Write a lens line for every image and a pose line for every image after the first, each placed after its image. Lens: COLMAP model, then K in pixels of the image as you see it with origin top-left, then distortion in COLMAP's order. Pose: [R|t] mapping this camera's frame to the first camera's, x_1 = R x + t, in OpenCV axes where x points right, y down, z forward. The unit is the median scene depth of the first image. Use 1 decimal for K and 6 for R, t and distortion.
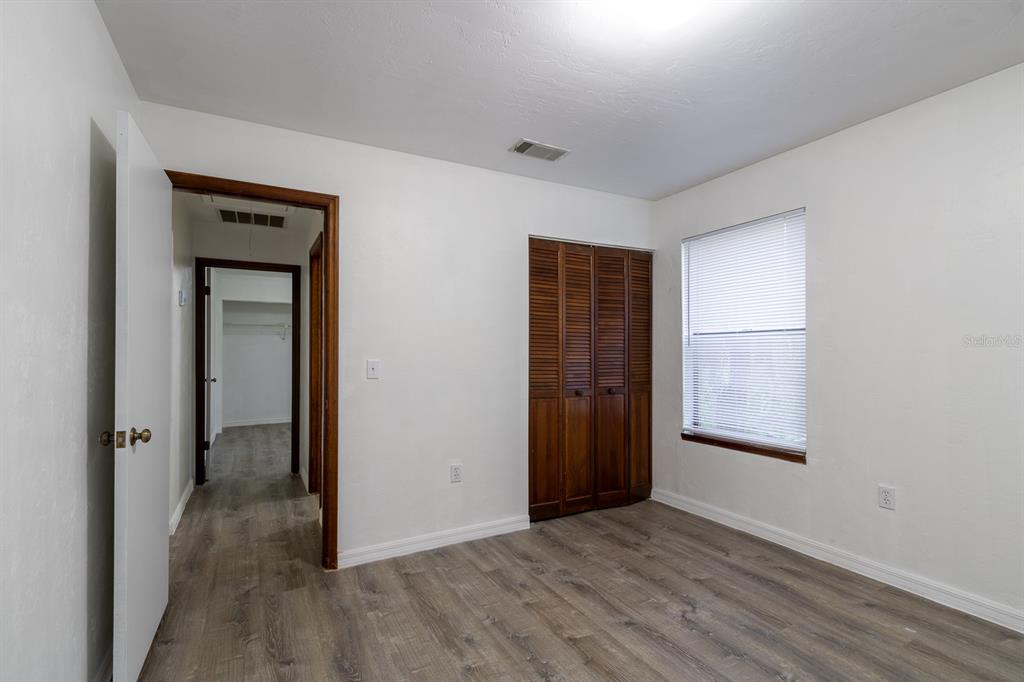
lens RADIAL K [[463.9, 0, 509.4], [0, 463.9, 346.0], [0, 0, 1]] dist [0.001374, 0.000183]
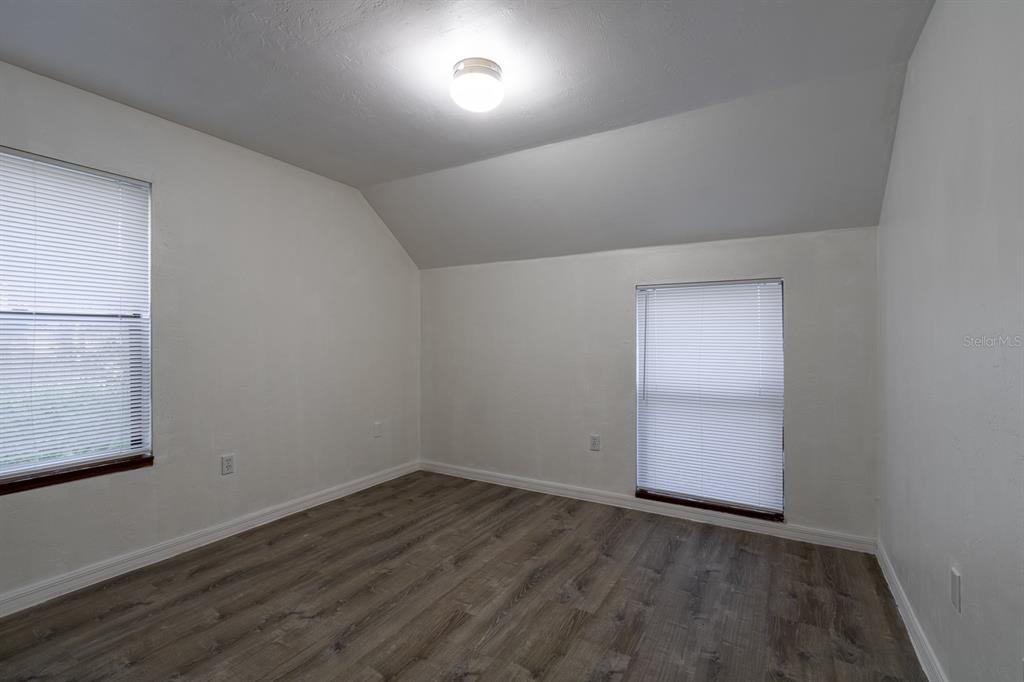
lens RADIAL K [[463.9, 0, 490.6], [0, 463.9, 336.0], [0, 0, 1]] dist [0.001374, 0.000183]
pose [[-0.478793, 0.014441, 0.877809, -0.560807], [-0.005861, 0.999790, -0.019644, 0.016965], [-0.877909, -0.014550, -0.478607, 0.987671]]
